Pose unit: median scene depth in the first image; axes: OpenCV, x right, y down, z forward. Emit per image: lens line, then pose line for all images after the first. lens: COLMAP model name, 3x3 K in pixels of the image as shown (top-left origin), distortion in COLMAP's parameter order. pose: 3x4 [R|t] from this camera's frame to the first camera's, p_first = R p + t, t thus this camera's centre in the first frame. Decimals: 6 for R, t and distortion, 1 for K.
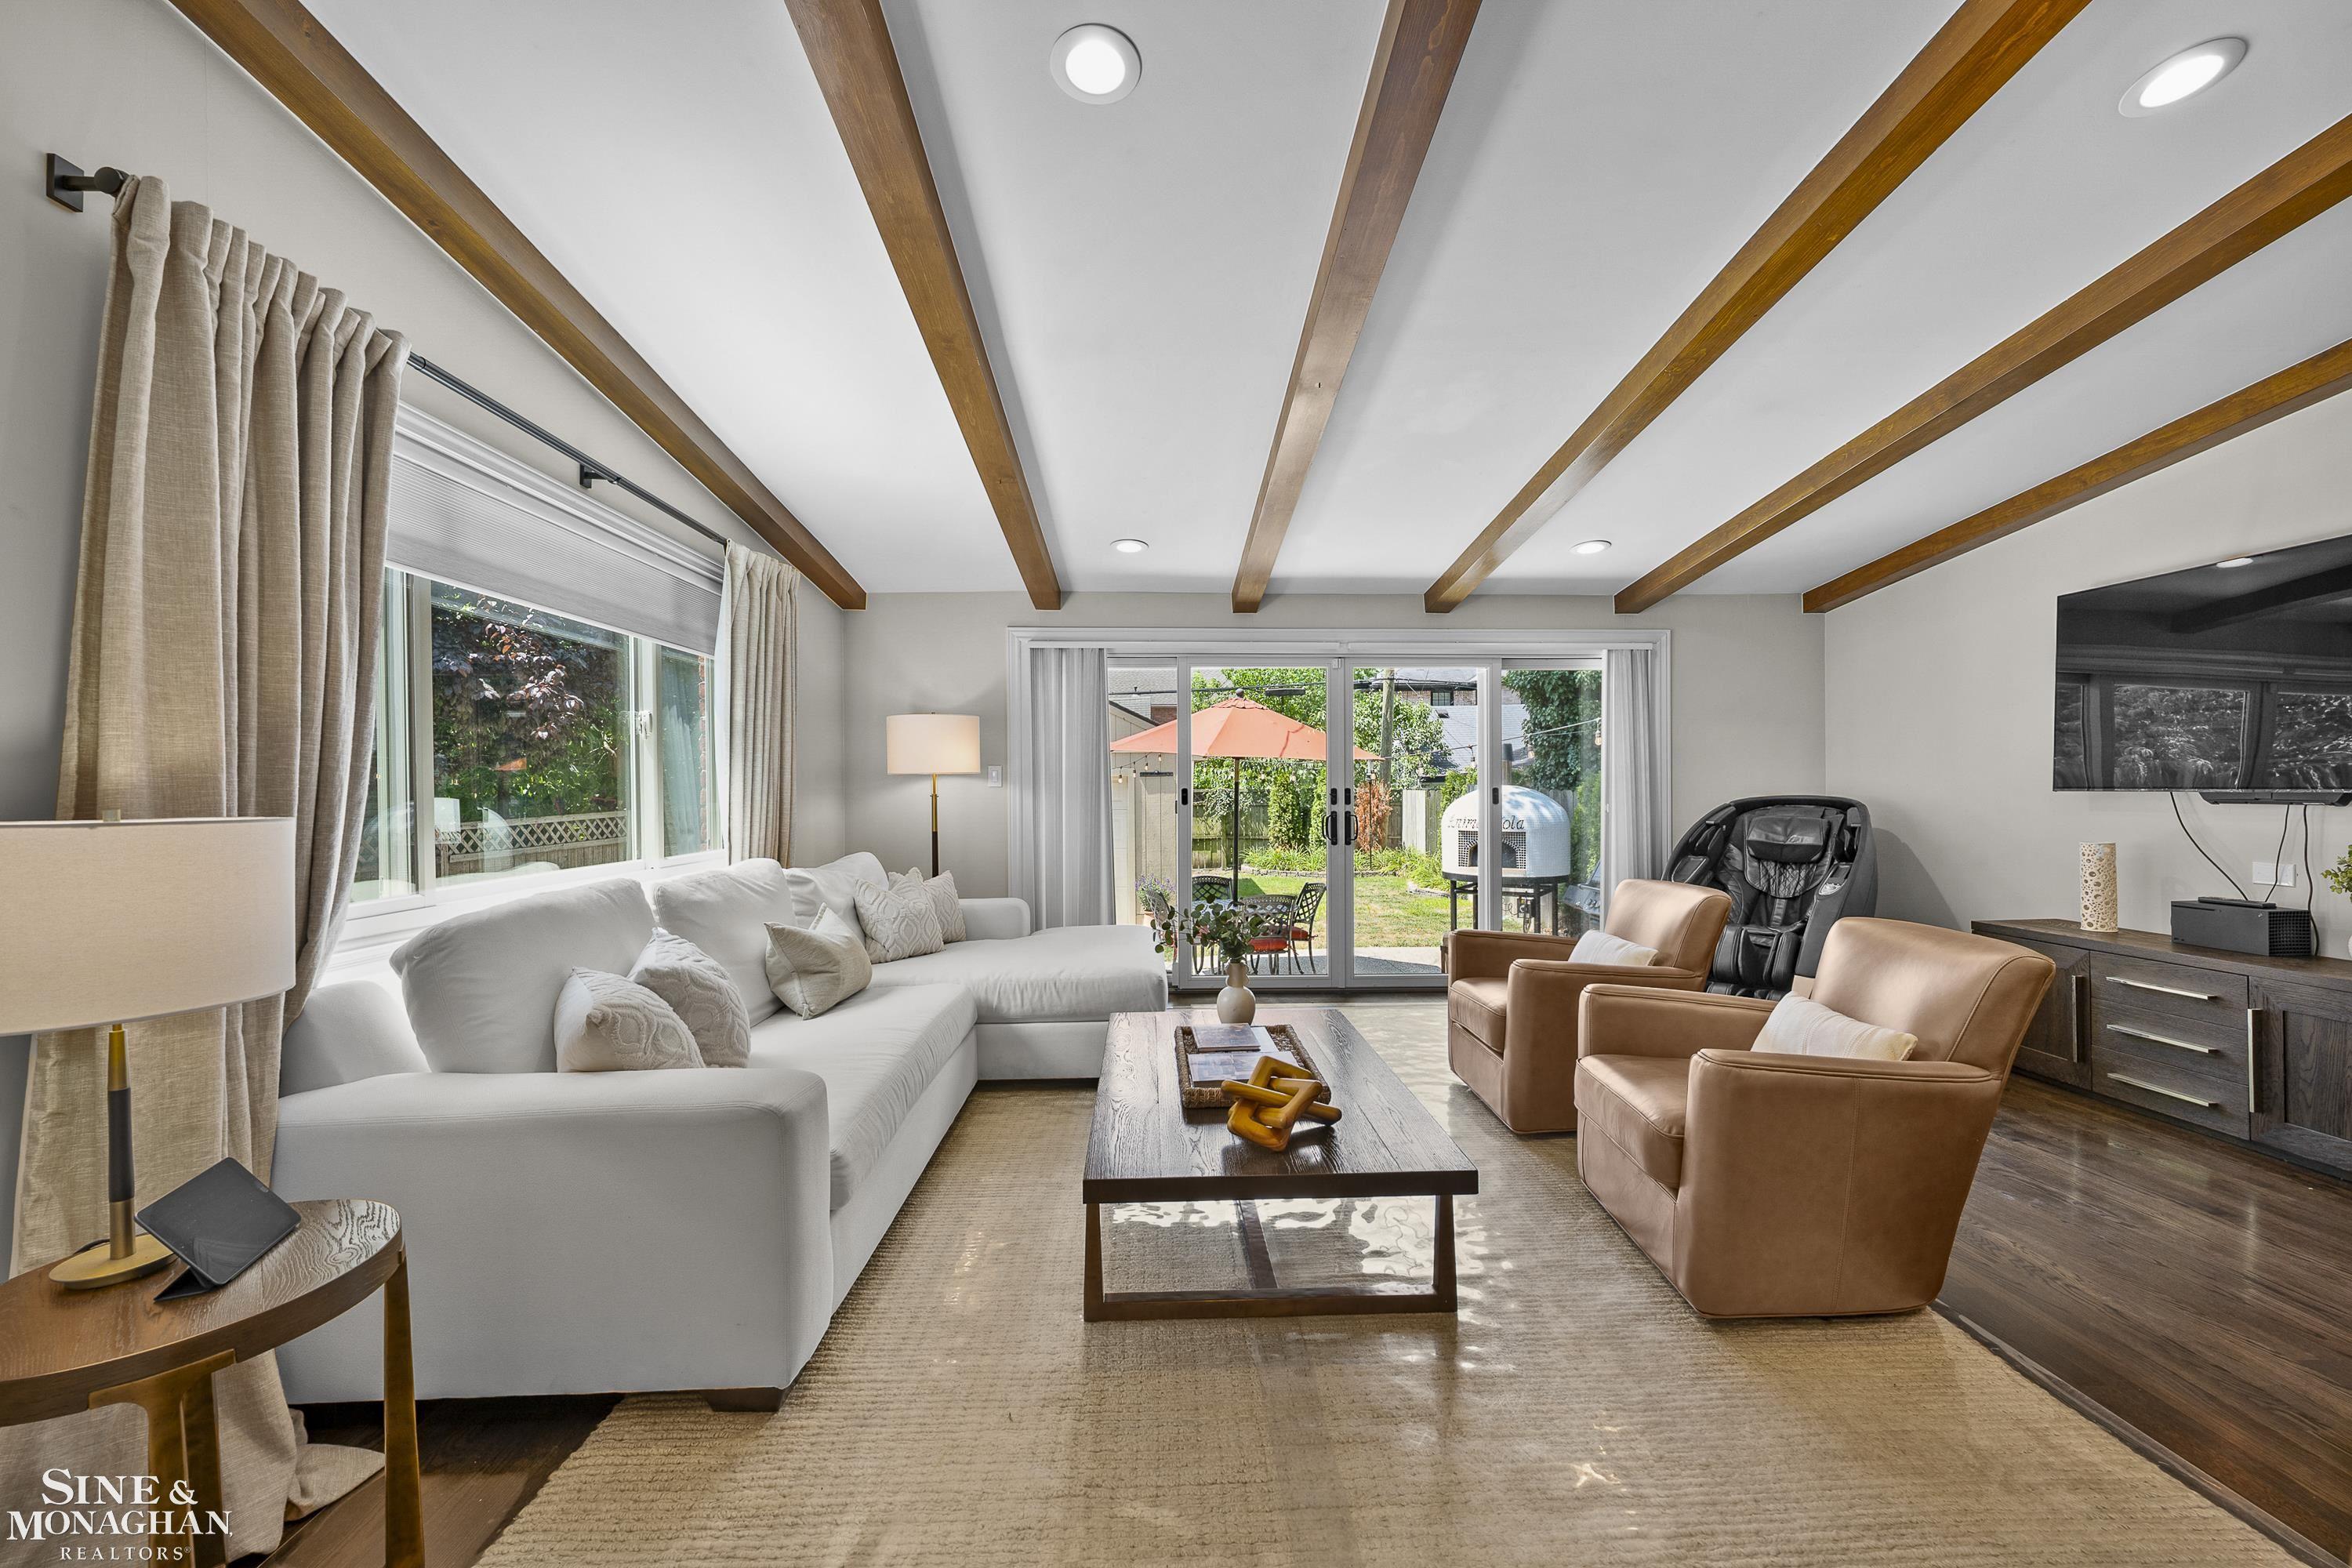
lens RADIAL K [[936.7, 0, 1168.8], [0, 936.7, 781.4], [0, 0, 1]] dist [-0.006567, 0.000569]
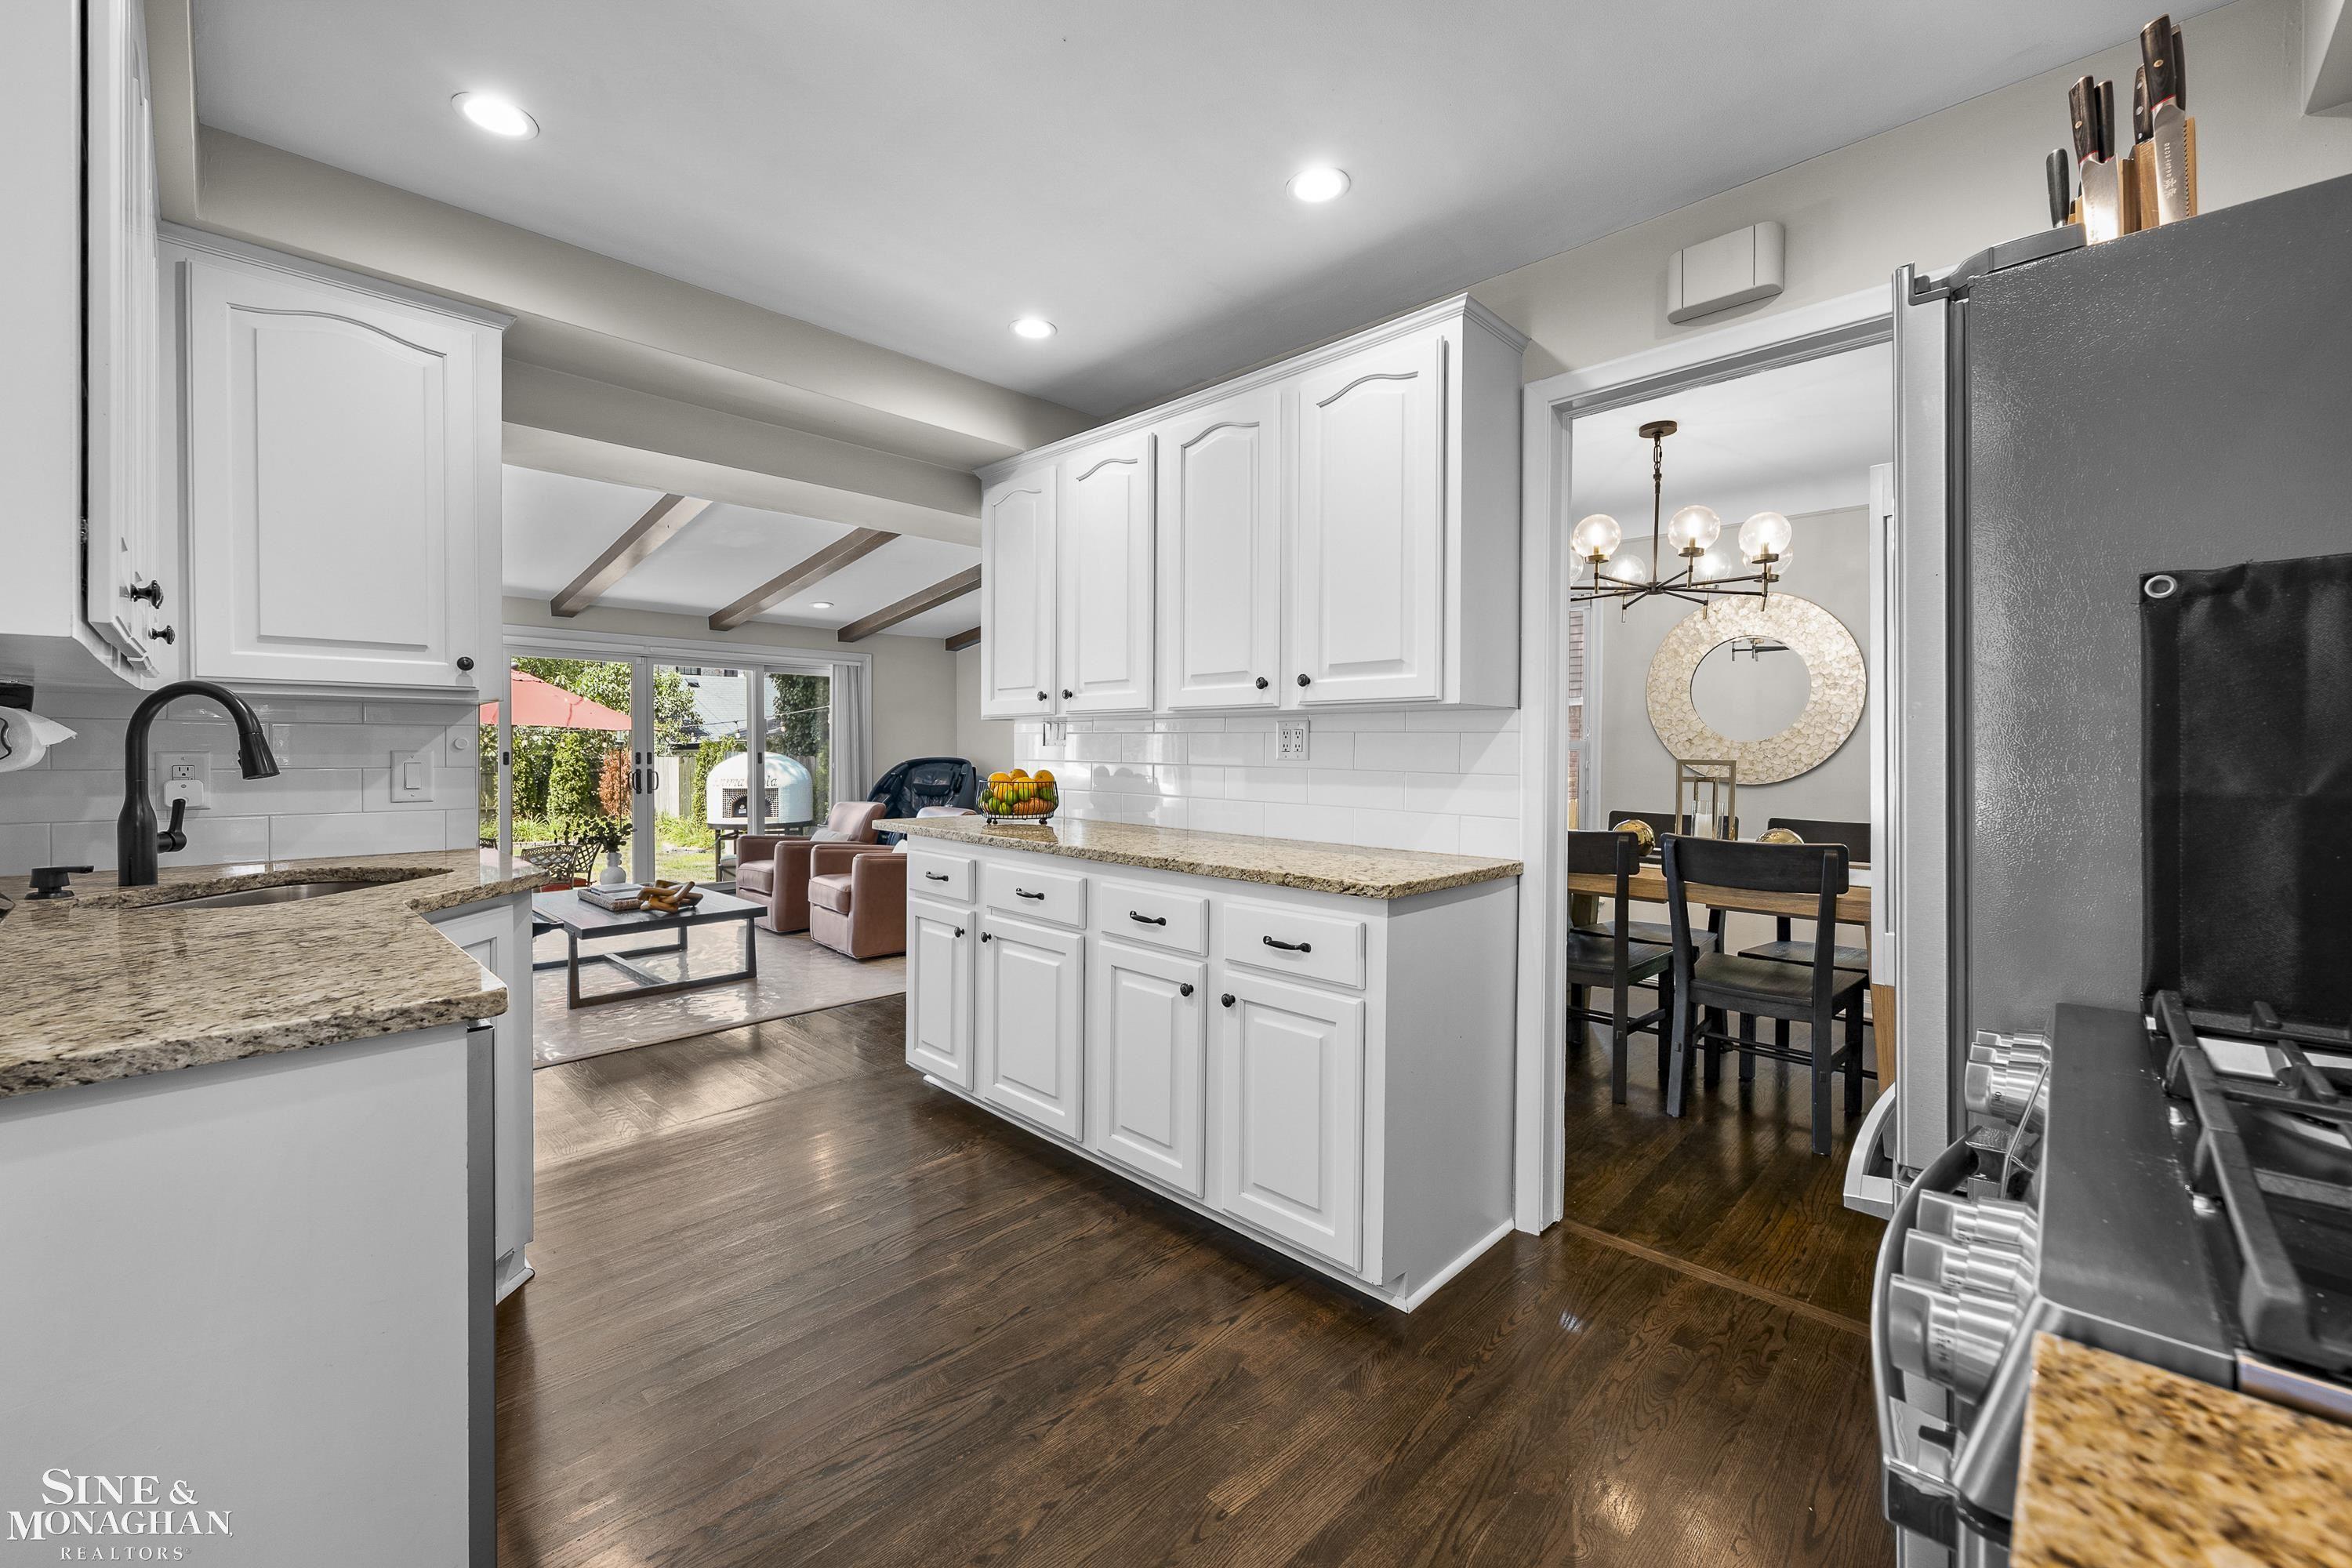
lens RADIAL K [[936.7, 0, 1172.2], [0, 936.7, 770.7], [0, 0, 1]] dist [-0.006567, 0.000569]
pose [[0.719739, -0.009292, 0.694182, -0.205316], [-0.006202, 0.999784, 0.019813, 0.002047], [-0.694217, -0.018565, 0.719526, -0.509380]]
